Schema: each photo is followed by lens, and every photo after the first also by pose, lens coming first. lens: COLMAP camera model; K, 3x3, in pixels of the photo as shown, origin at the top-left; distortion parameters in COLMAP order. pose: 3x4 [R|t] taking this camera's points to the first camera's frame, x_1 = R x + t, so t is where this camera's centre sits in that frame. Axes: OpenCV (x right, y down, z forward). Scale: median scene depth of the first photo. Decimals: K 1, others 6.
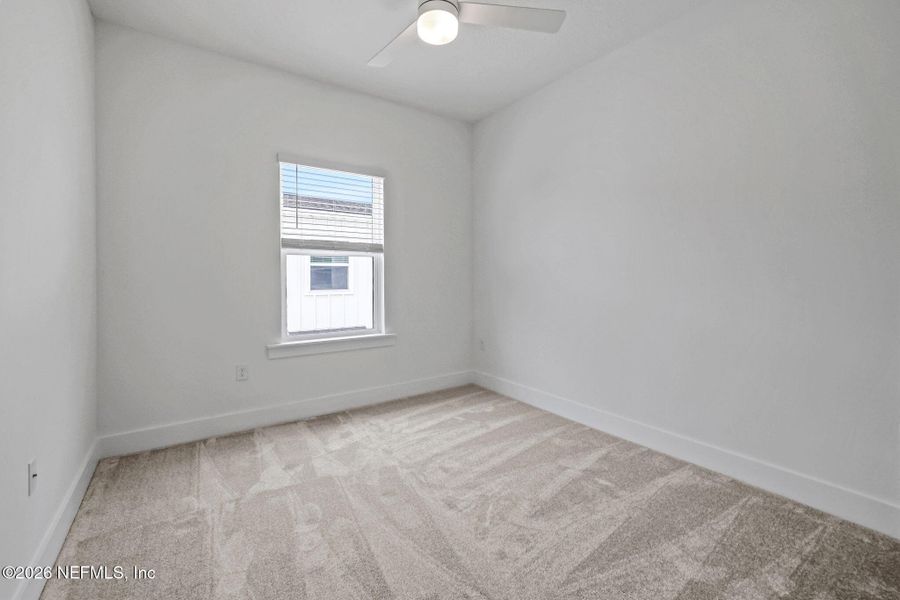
lens RADIAL K [[390.5, 0, 441.7], [0, 390.5, 285.4], [0, 0, 1]] dist [-0.002798, -0.000318]
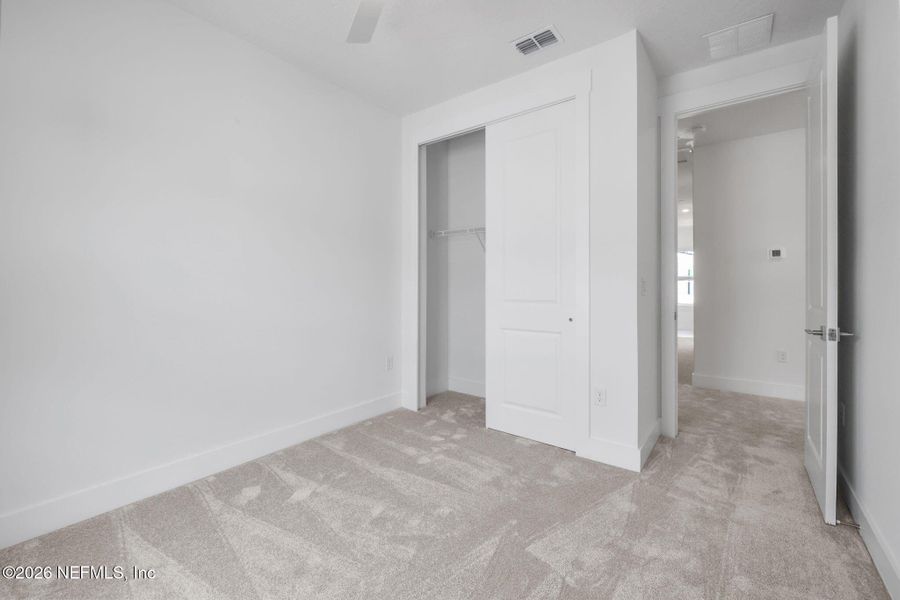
lens RADIAL K [[390.5, 0, 441.7], [0, 390.5, 285.4], [0, 0, 1]] dist [-0.002798, -0.000318]
pose [[-0.319003, 0.001995, 0.947752, -2.792306], [0.029637, 0.999530, 0.007872, -0.103455], [-0.947290, 0.030599, -0.318912, 4.224952]]
